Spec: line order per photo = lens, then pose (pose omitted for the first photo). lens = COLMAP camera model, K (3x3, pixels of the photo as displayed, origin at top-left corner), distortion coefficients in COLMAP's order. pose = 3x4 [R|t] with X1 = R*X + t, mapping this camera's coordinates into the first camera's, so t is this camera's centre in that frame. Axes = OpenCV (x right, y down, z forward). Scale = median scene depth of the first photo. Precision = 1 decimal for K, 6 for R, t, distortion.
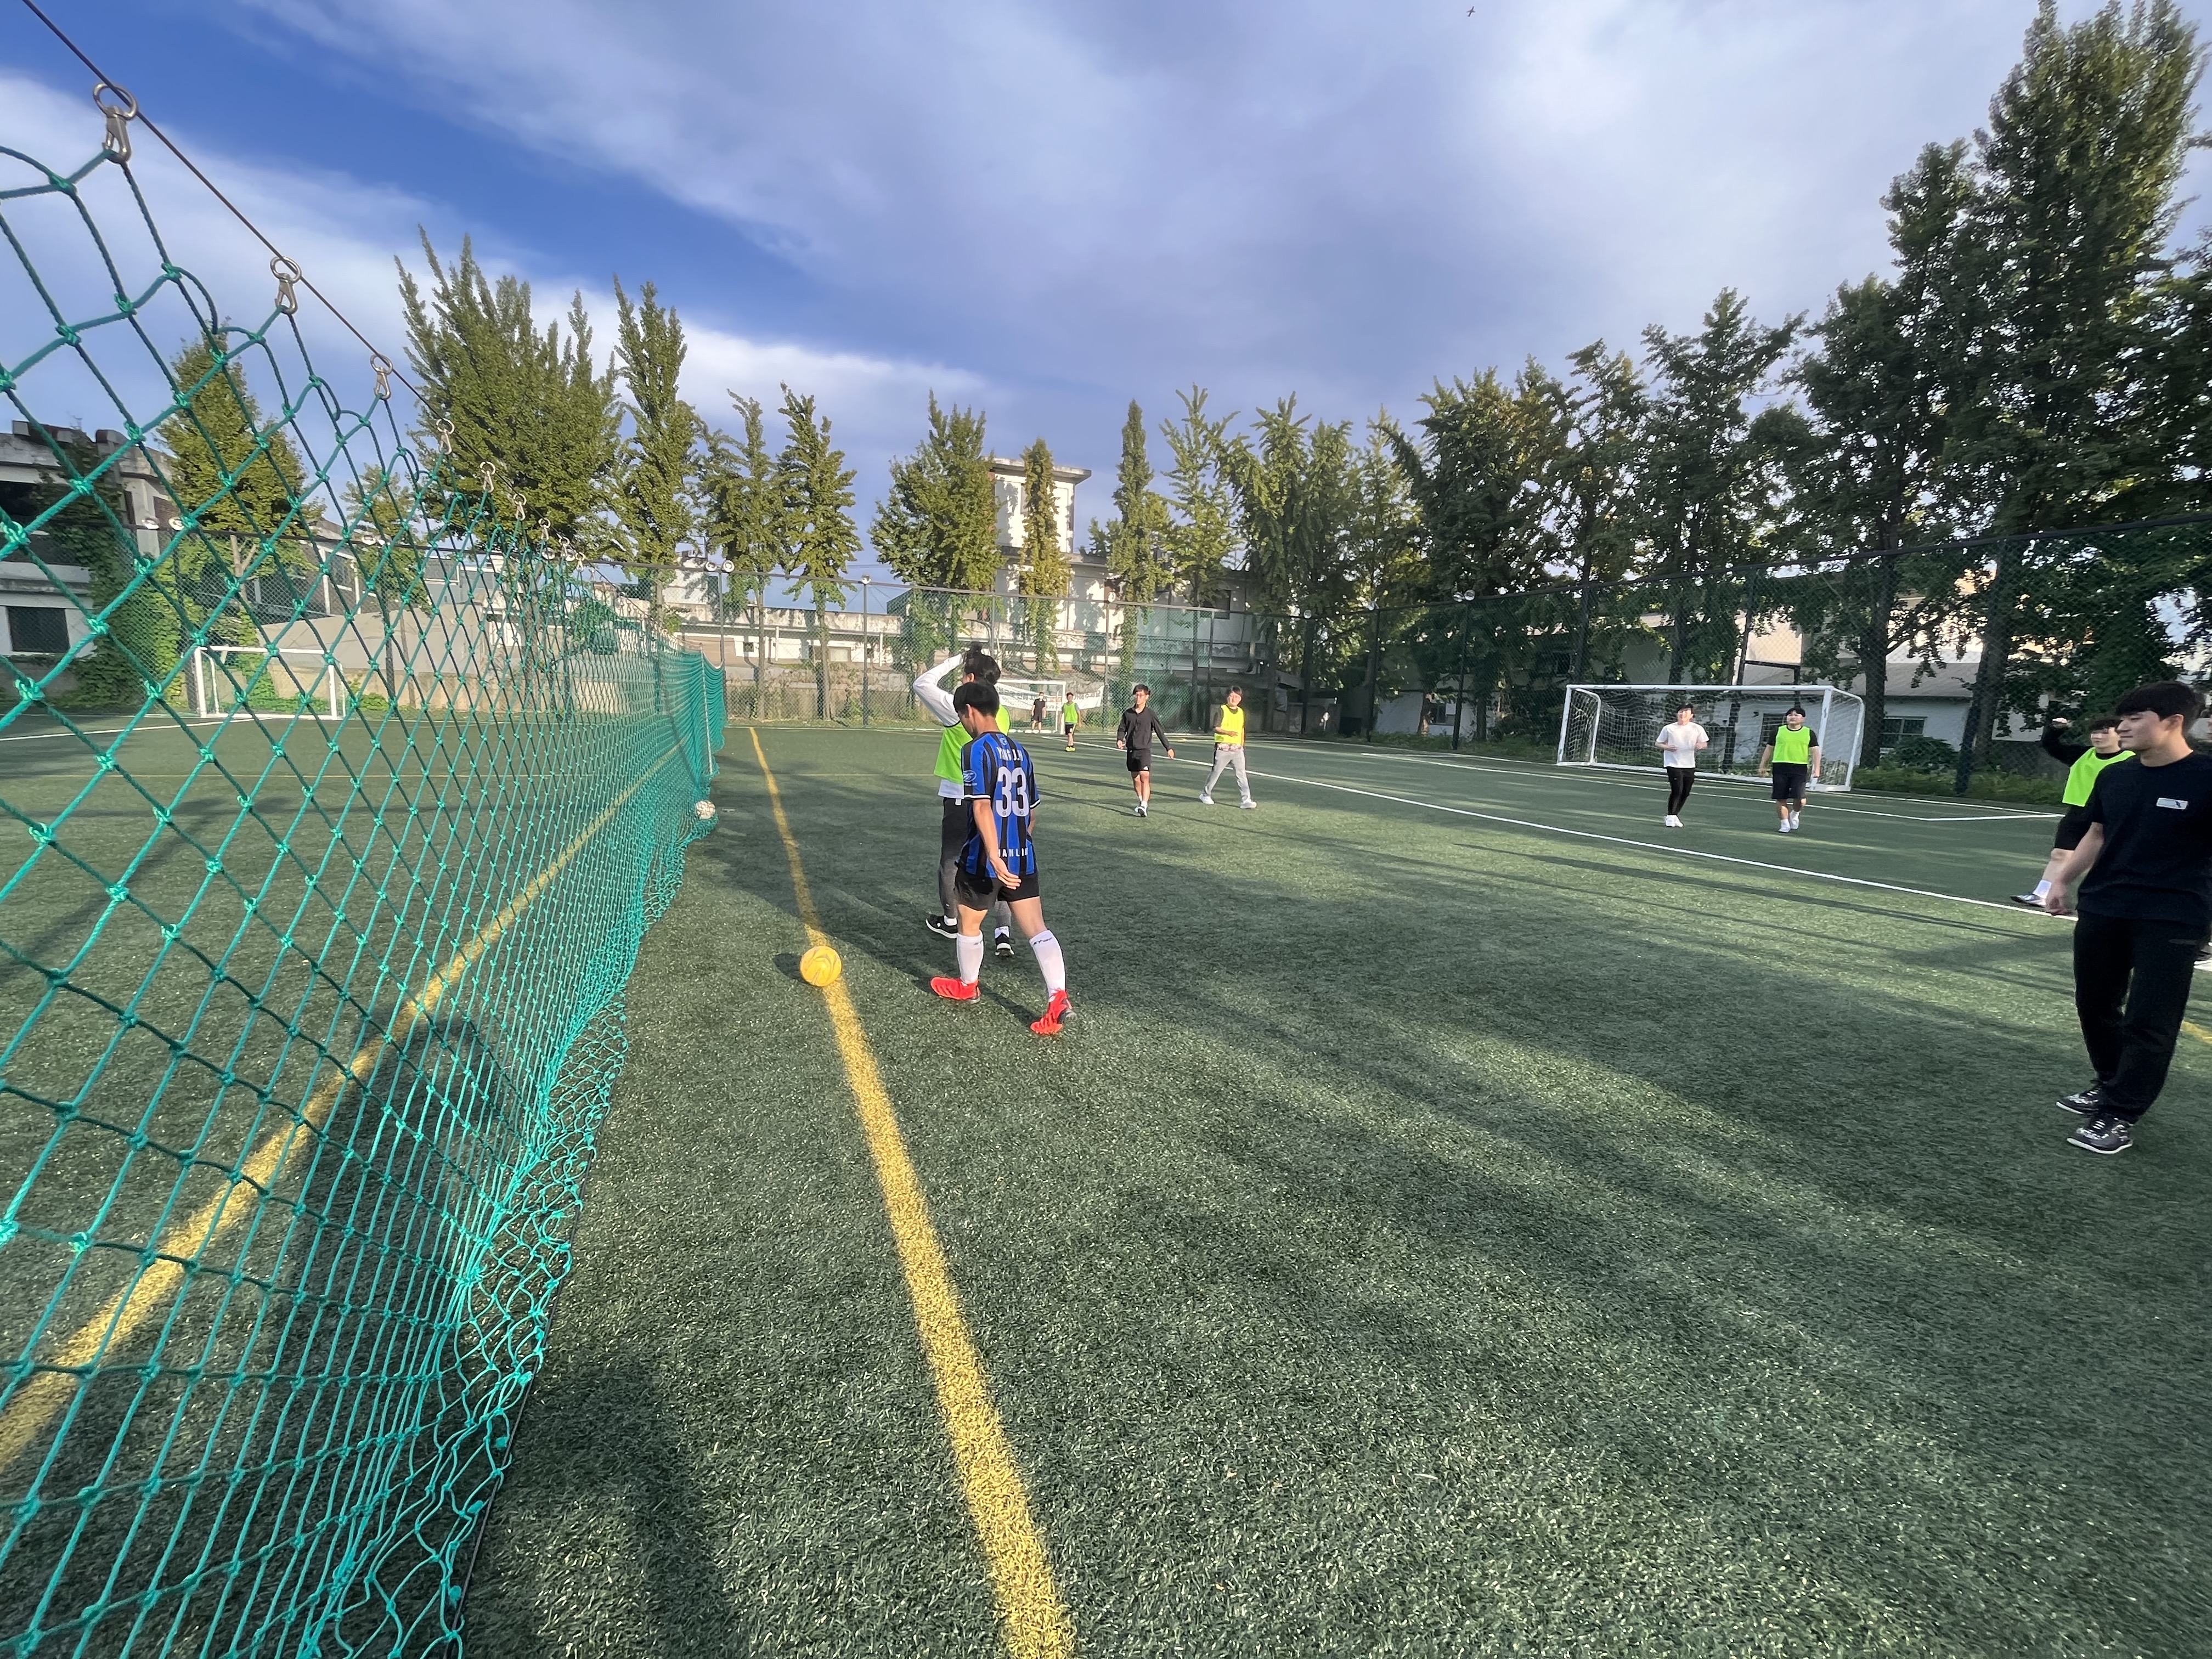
lens RADIAL K [[900.5, 0, 1104.9], [0, 900.5, 829.9], [0, 0, 1]] dist [0.000859, -0.000732]
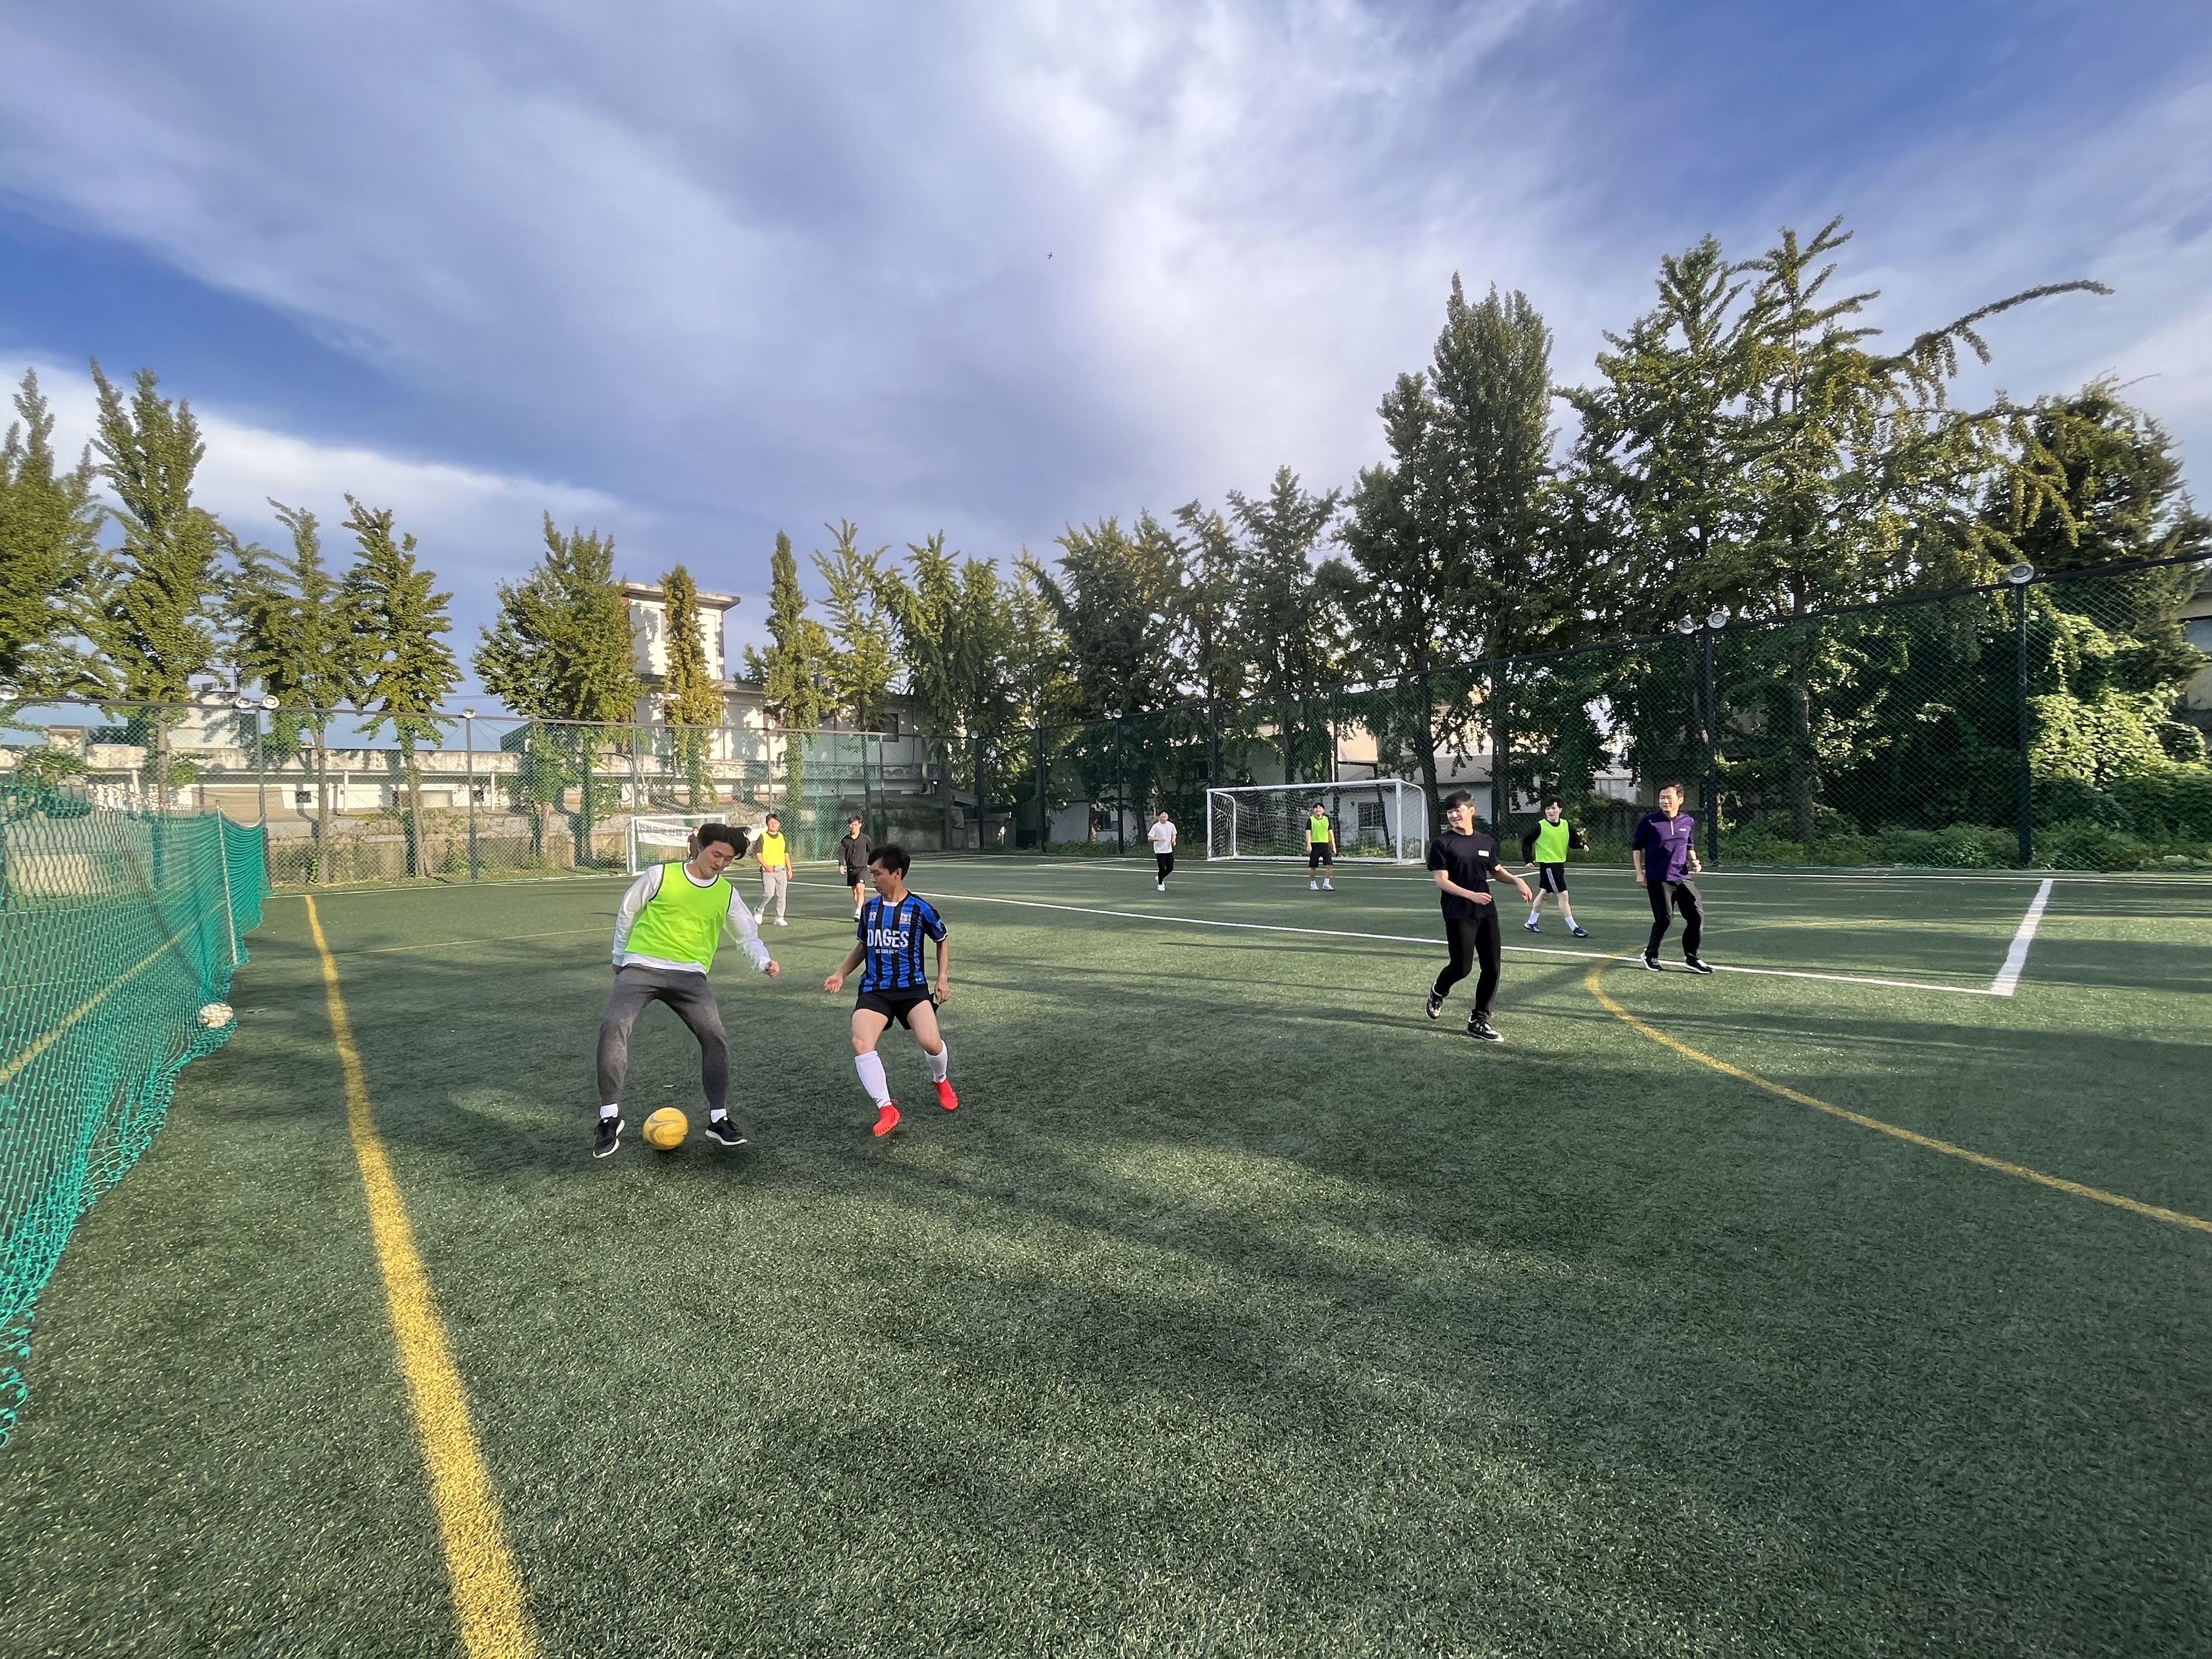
lens RADIAL K [[900.5, 0, 1104.9], [0, 900.5, 829.9], [0, 0, 1]] dist [0.000859, -0.000732]
pose [[0.937084, -0.069637, 0.342088, 0.005077], [0.113170, 0.987582, -0.108968, -0.002432], [-0.330252, 0.140826, 0.933328, 0.000297]]
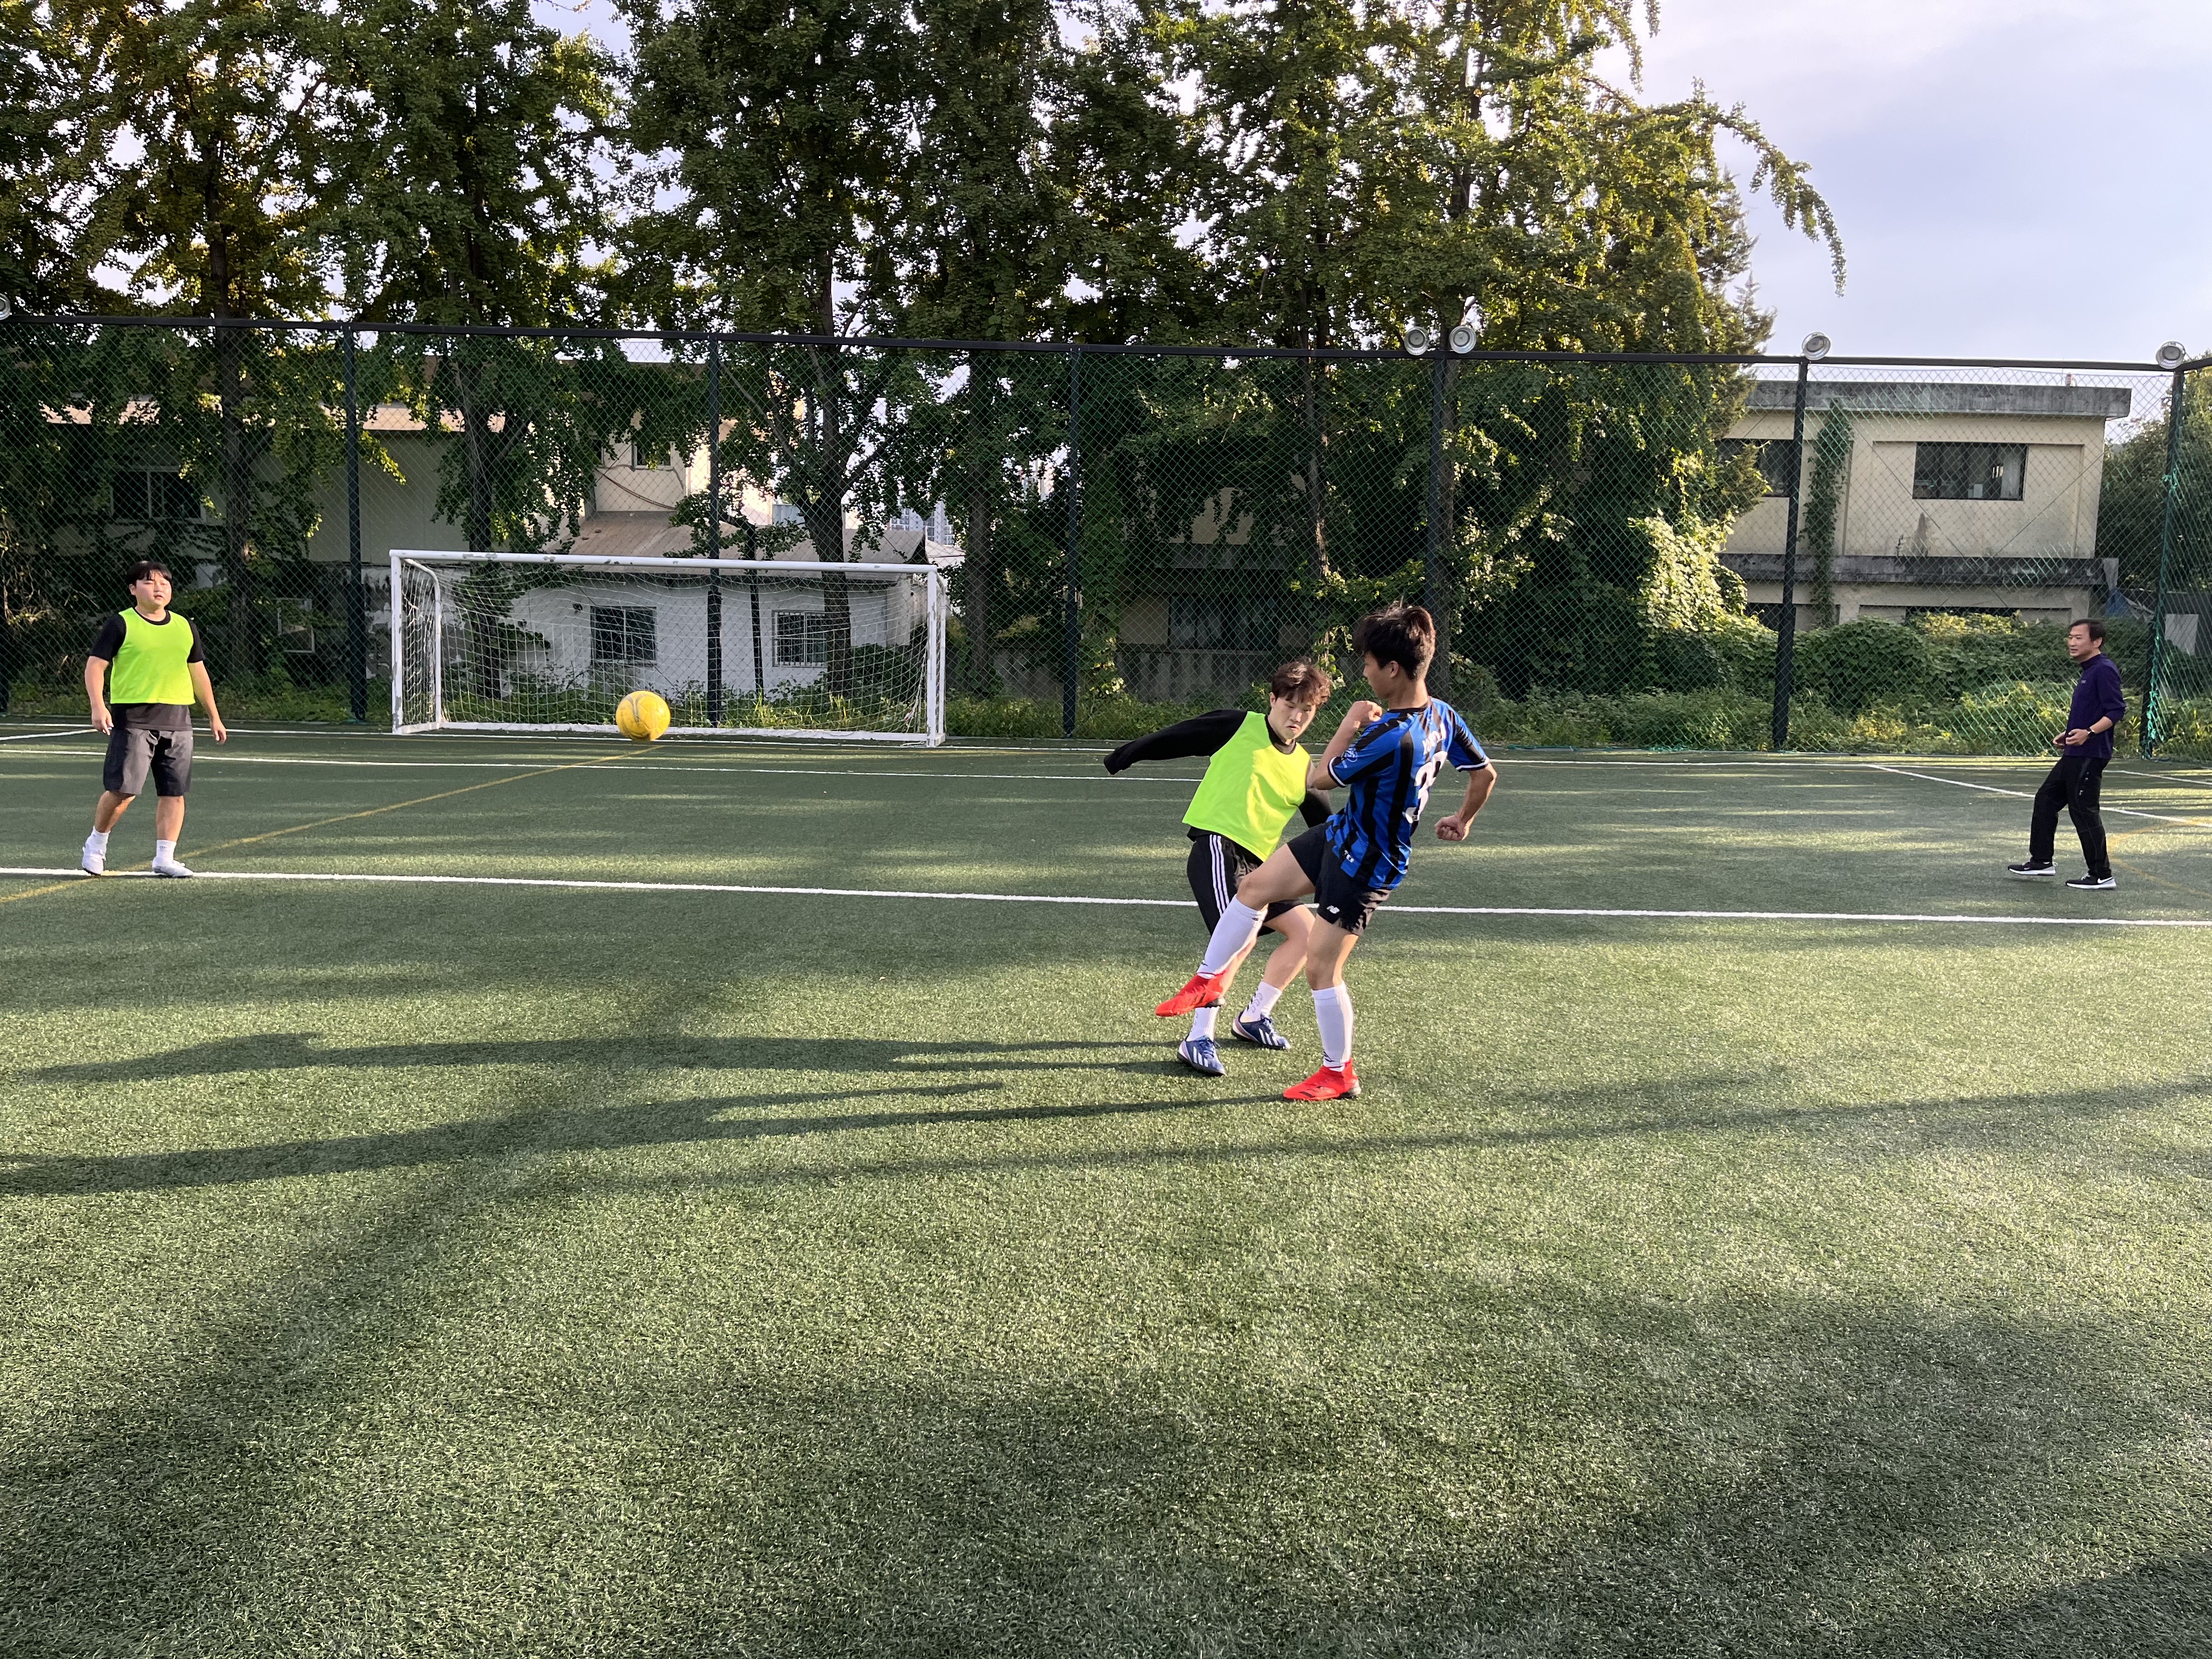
lens RADIAL K [[1688.5, 0, 1102.4], [0, 1688.5, 822.4], [0, 0, 1]] dist [0.090378, -0.119671]
pose [[0.375913, -0.128392, 0.917717, -0.130462], [0.125689, 0.988267, 0.086778, -0.052818], [-0.918092, 0.082726, 0.387640, 0.337486]]
